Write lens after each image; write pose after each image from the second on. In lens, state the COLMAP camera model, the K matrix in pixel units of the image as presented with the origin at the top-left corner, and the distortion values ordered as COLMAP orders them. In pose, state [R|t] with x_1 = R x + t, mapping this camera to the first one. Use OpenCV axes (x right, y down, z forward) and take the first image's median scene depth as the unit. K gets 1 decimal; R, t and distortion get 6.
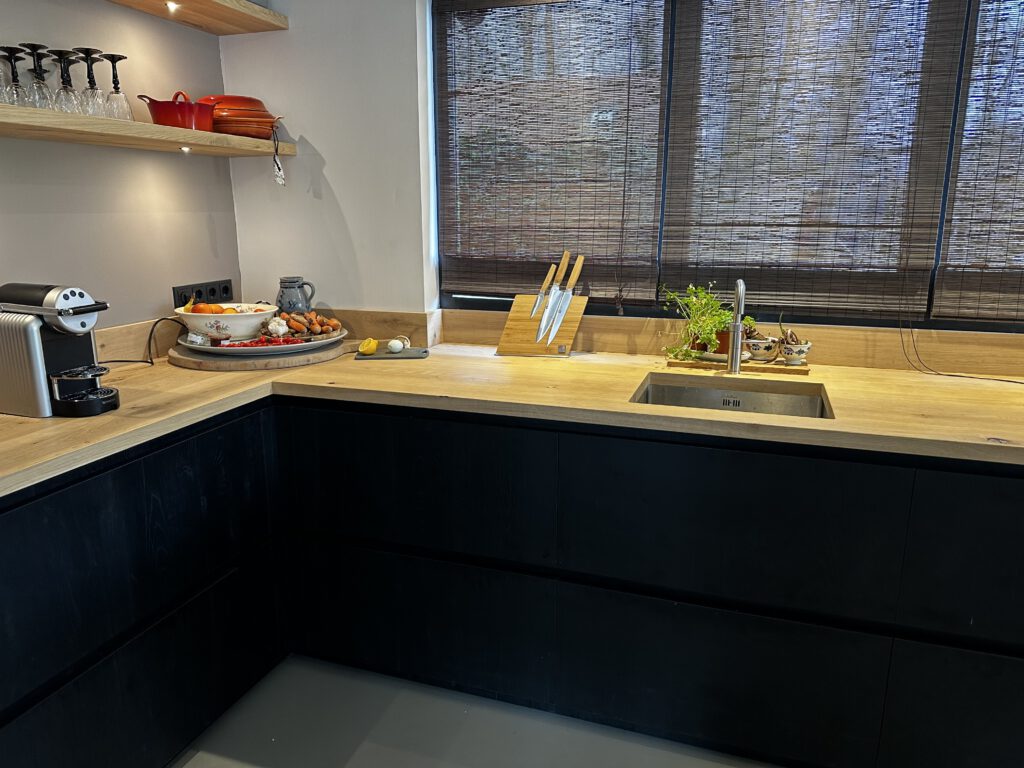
lens RADIAL K [[727.1, 0, 512.0], [0, 727.1, 384.0], [0, 0, 1]] dist [0.122971, -0.167097]
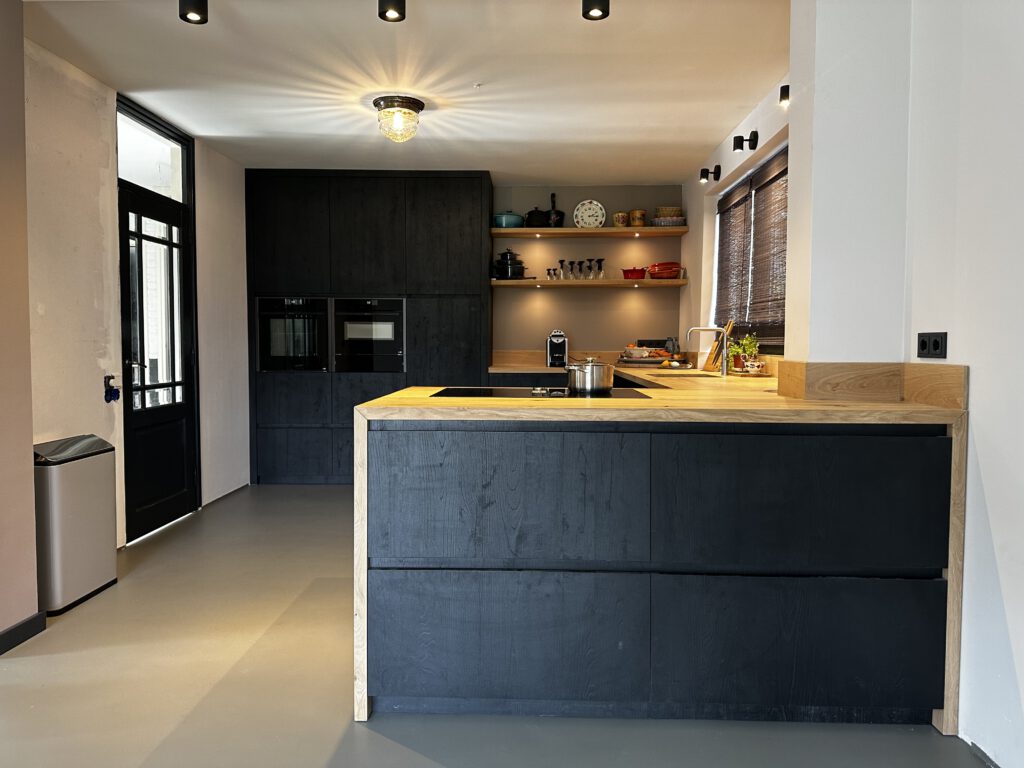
lens RADIAL K [[727.1, 0, 512.0], [0, 727.1, 384.0], [0, 0, 1]] dist [0.122971, -0.167097]
pose [[0.282276, 0.051674, -0.957941, 1.838075], [-0.226661, 0.973869, -0.014256, 0.150271], [0.932172, 0.221152, 0.286612, -0.073769]]
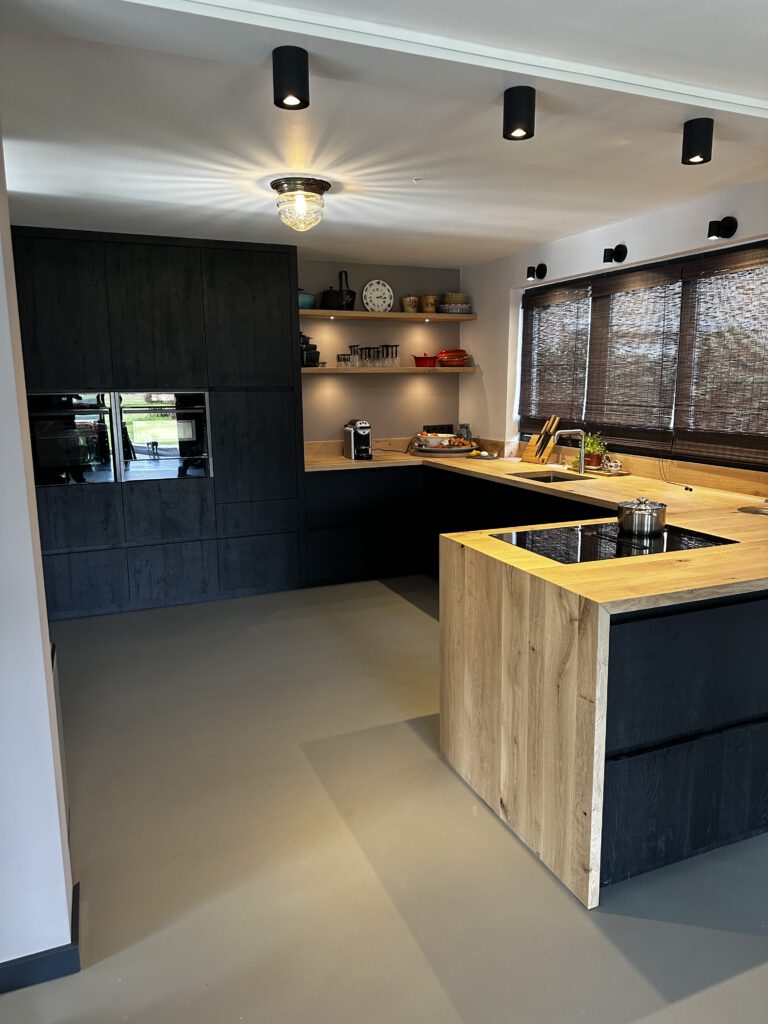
lens RADIAL K [[727.1, 0, 394.4], [0, 727.1, 512.0], [0, 0, 1]] dist [0.122971, -0.167097]
pose [[0.669757, 0.127975, -0.731470, 1.365331], [-0.165255, 0.986023, 0.021198, 0.126671], [0.723959, 0.106681, 0.681544, -0.754017]]
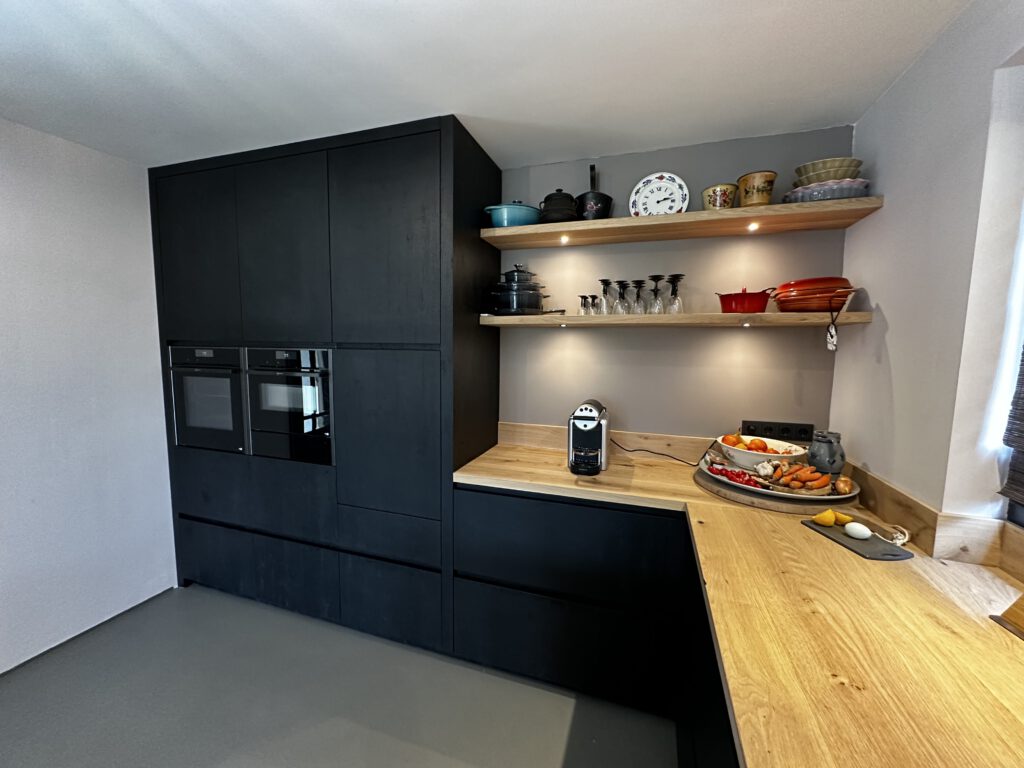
lens RADIAL K [[404.5, 0, 516.2], [0, 404.5, 382.3], [0, 0, 1]] dist [-0.002784, -0.000010]
pose [[0.001432, 0.094157, -0.995556, 0.302988], [-0.244731, 0.965316, 0.090945, -0.168701], [0.969590, 0.243513, 0.024425, 0.560521]]
